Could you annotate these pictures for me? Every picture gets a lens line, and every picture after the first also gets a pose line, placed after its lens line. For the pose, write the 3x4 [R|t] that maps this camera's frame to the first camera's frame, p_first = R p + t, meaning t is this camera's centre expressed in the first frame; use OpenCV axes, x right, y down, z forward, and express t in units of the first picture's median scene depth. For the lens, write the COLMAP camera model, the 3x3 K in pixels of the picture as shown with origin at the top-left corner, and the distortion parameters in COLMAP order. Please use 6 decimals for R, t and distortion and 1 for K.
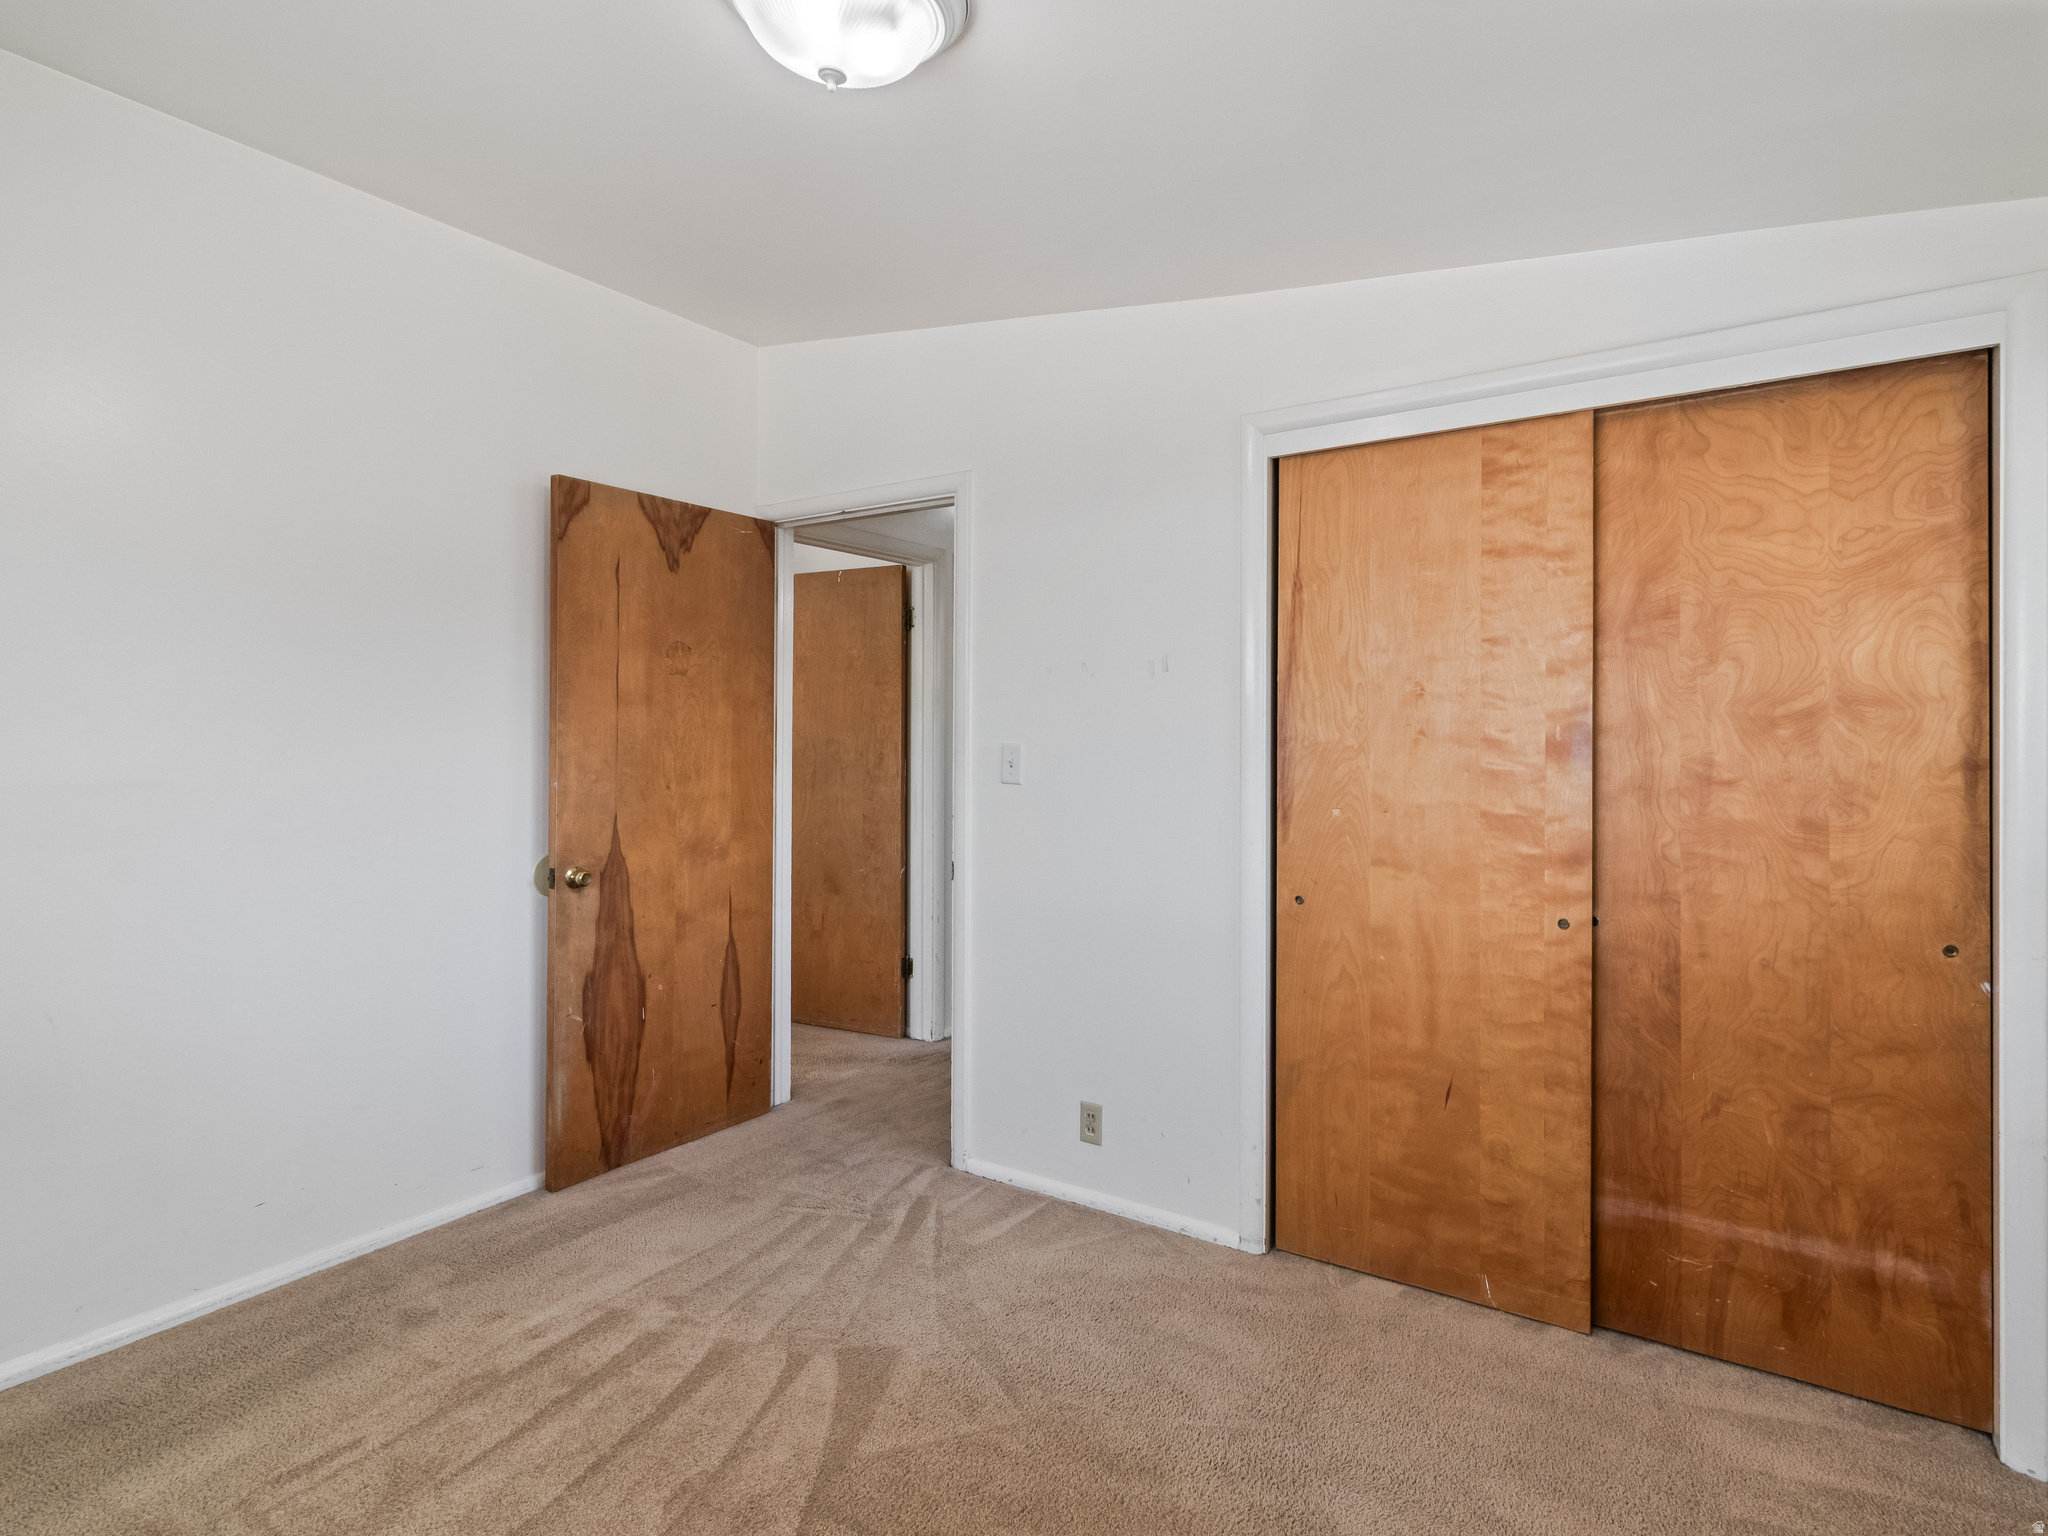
lens RADIAL K [[1077.0, 0, 1022.0], [0, 1077.0, 732.1], [0, 0, 1]] dist [0.001378, 0.000379]
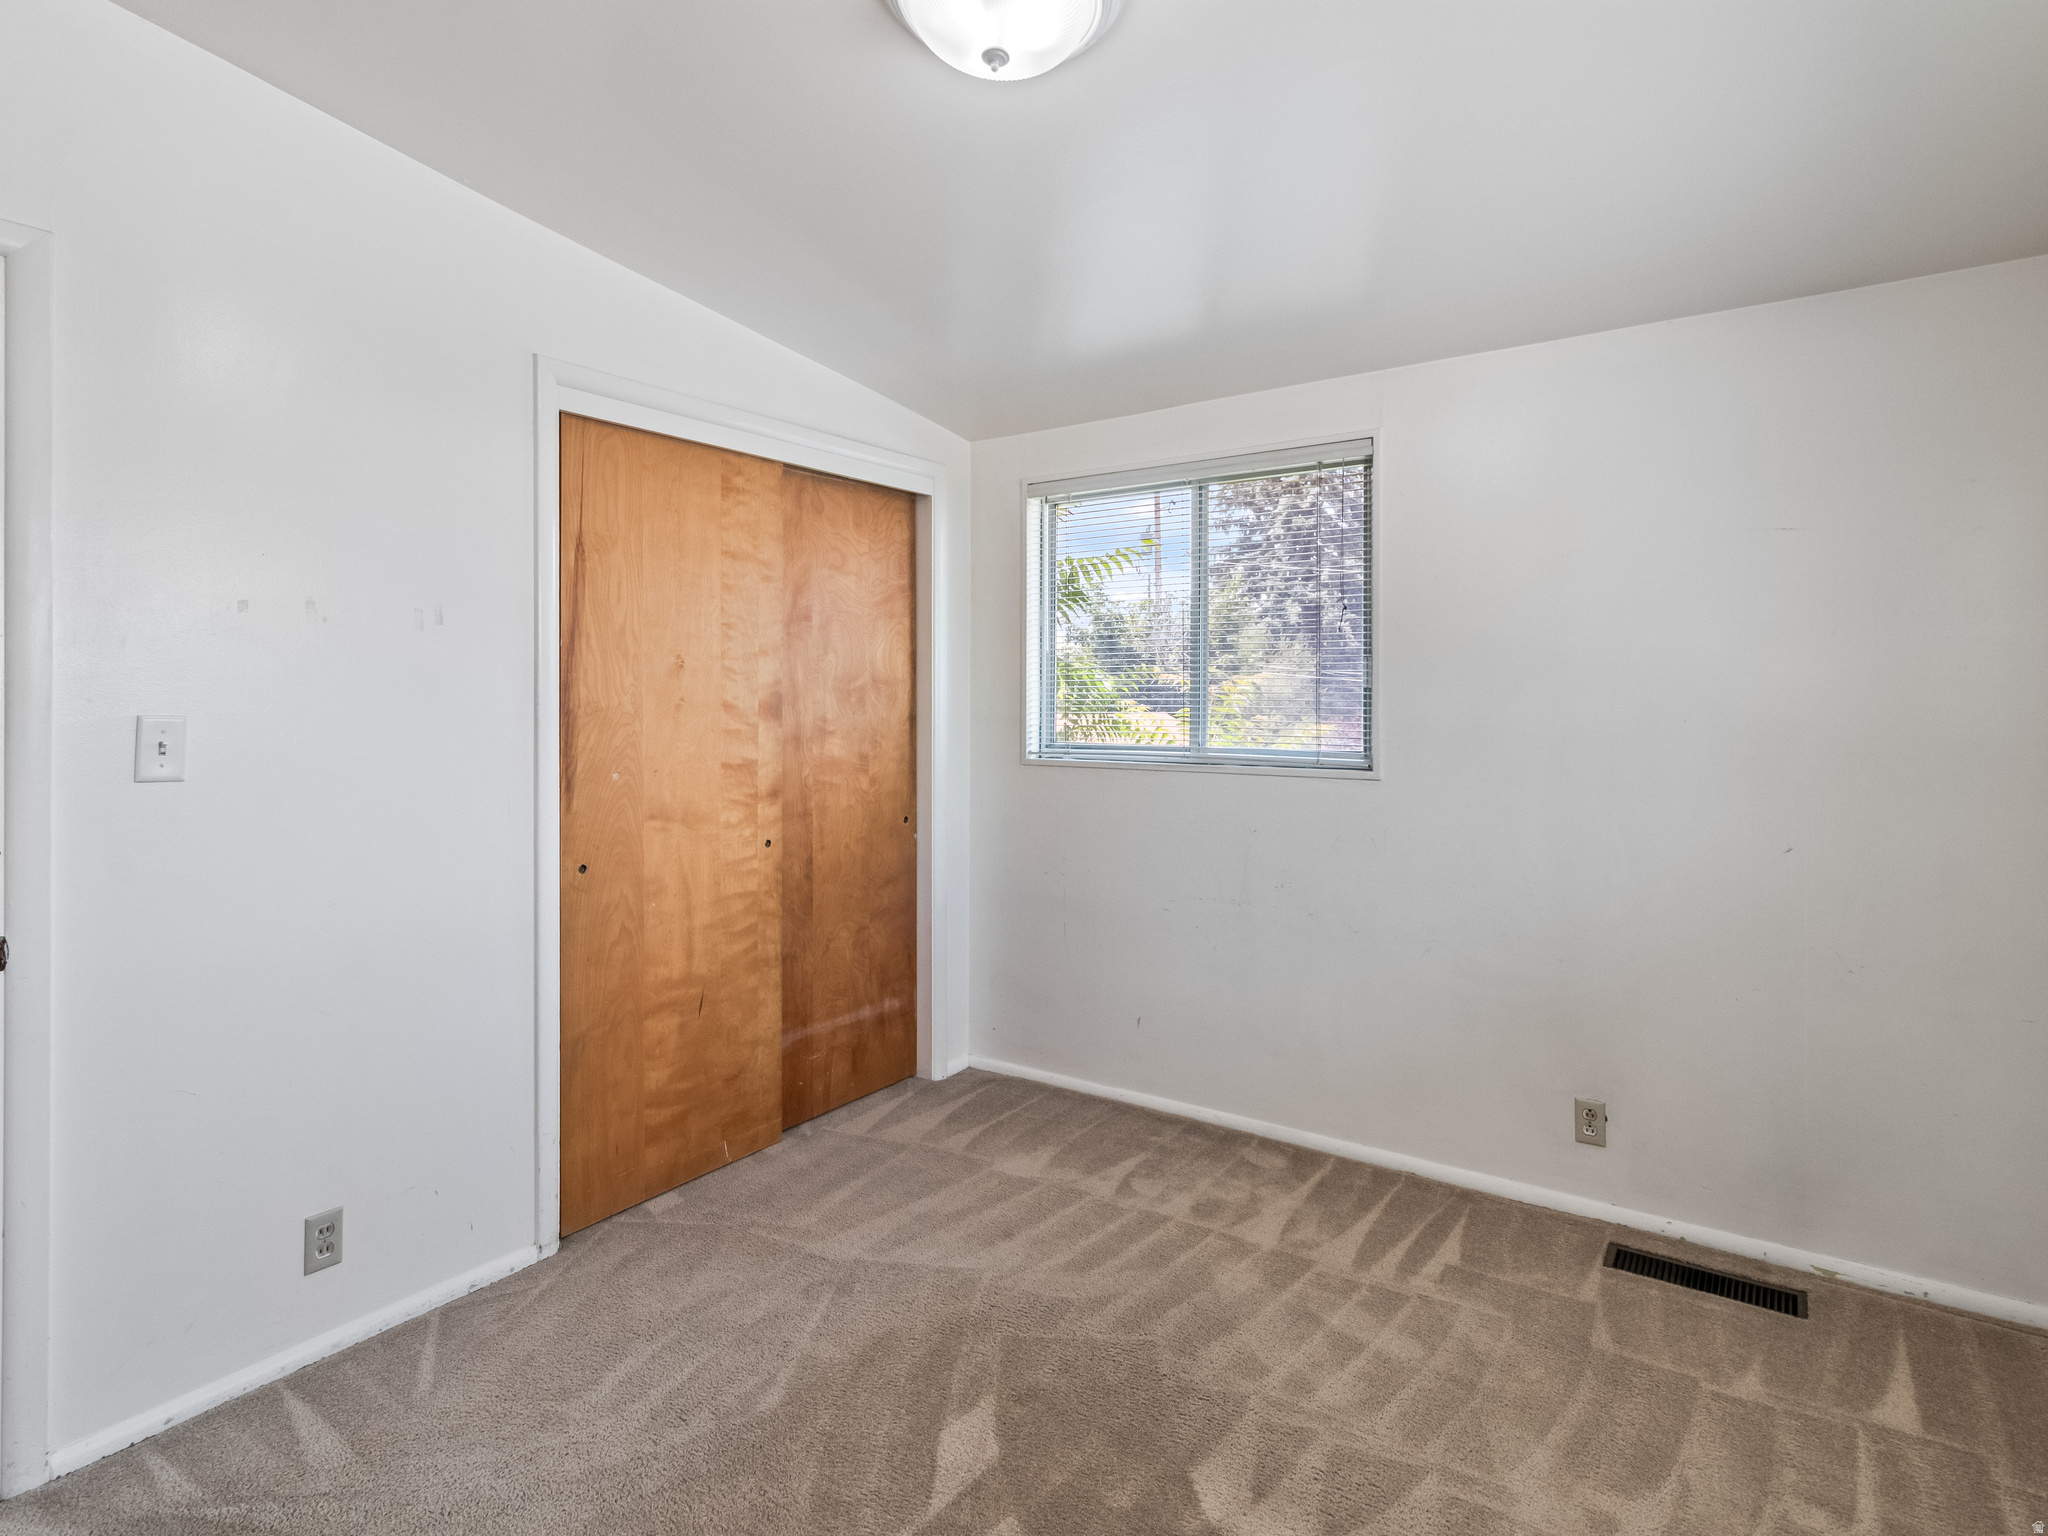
lens RADIAL K [[1080.1, 0, 1025.1], [0, 1080.1, 695.3], [0, 0, 1]] dist [0.001826, 0.000665]
pose [[0.021134, 0.002536, 0.999773, -0.803748], [-0.004049, 0.999989, -0.002451, -0.002637], [-0.999768, -0.003996, 0.021144, 0.638114]]
